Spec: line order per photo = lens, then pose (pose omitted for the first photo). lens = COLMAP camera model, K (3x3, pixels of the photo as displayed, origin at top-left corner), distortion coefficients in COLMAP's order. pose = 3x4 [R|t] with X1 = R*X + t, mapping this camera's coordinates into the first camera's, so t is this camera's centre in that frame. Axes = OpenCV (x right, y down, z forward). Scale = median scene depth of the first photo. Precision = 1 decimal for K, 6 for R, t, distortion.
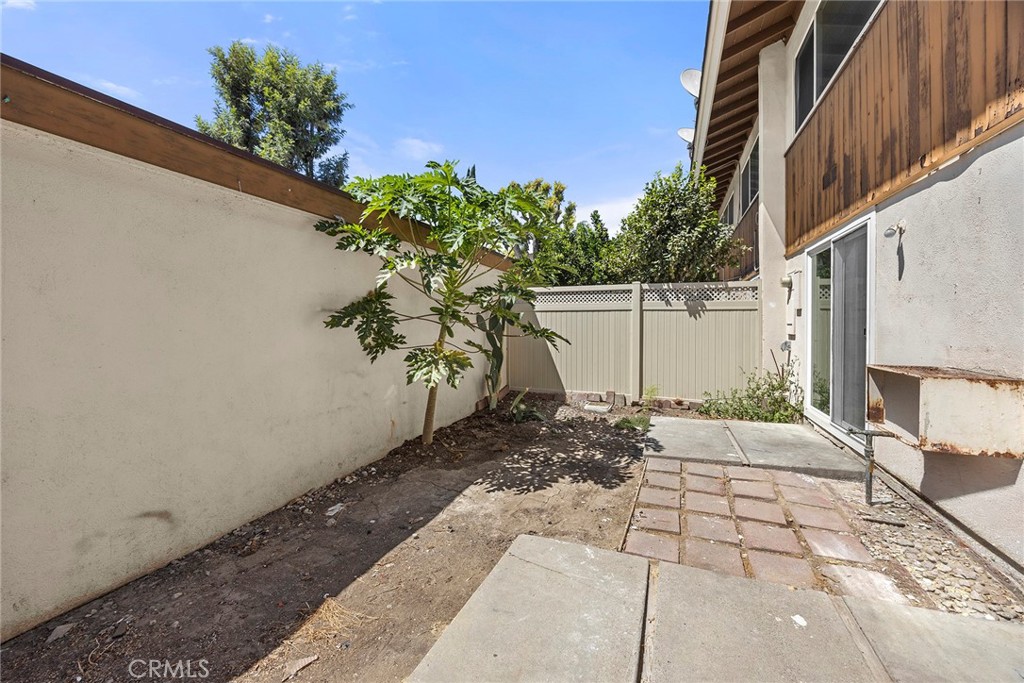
lens RADIAL K [[394.4, 0, 505.2], [0, 394.4, 330.0], [0, 0, 1]] dist [-0.004387, -0.000462]
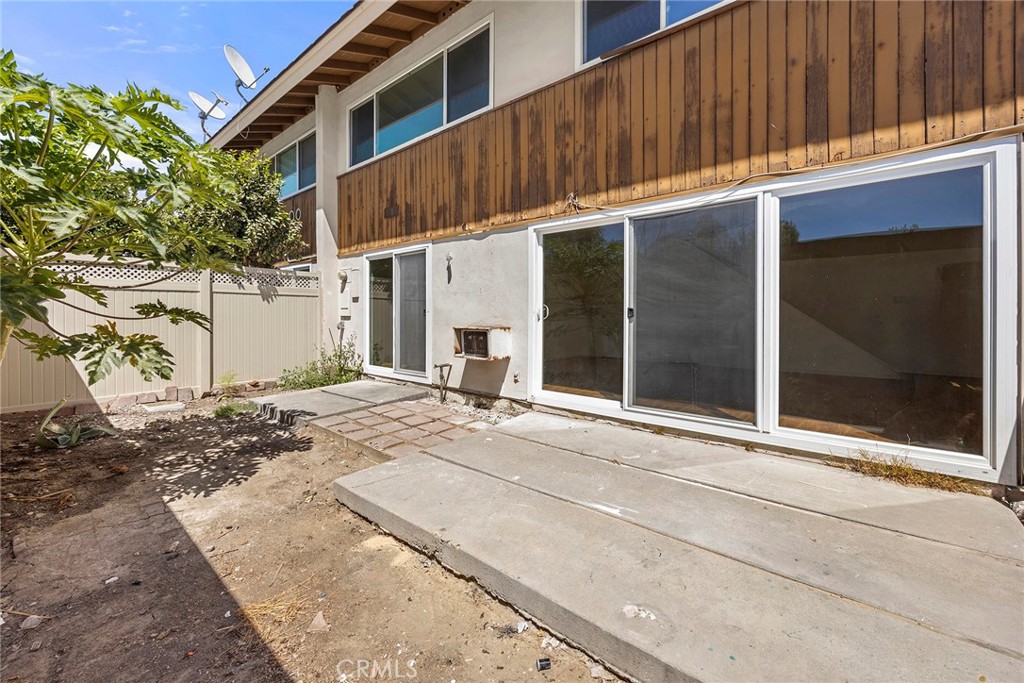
lens RADIAL K [[421.9, 0, 494.9], [0, 421.9, 321.2], [0, 0, 1]] dist [0.001039, 0.000265]
pose [[0.330230, -0.019921, 0.943690, -0.673538], [0.014952, 0.999762, 0.015873, 0.020701], [-0.943782, 0.008869, 0.330449, 0.087249]]
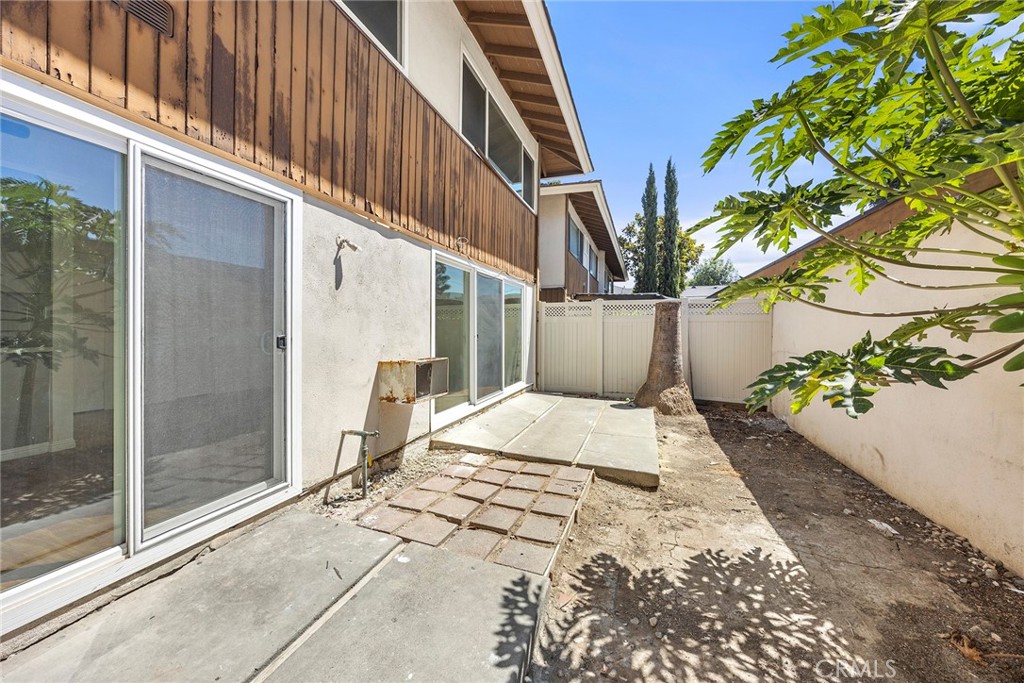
lens RADIAL K [[394.4, 0, 514.5], [0, 394.4, 345.7], [0, 0, 1]] dist [-0.004387, -0.000462]
pose [[-0.996553, -0.000355, -0.082958, 0.482432], [-0.004979, 0.998444, 0.055542, -0.028790], [0.082810, 0.055764, -0.995004, 1.649366]]
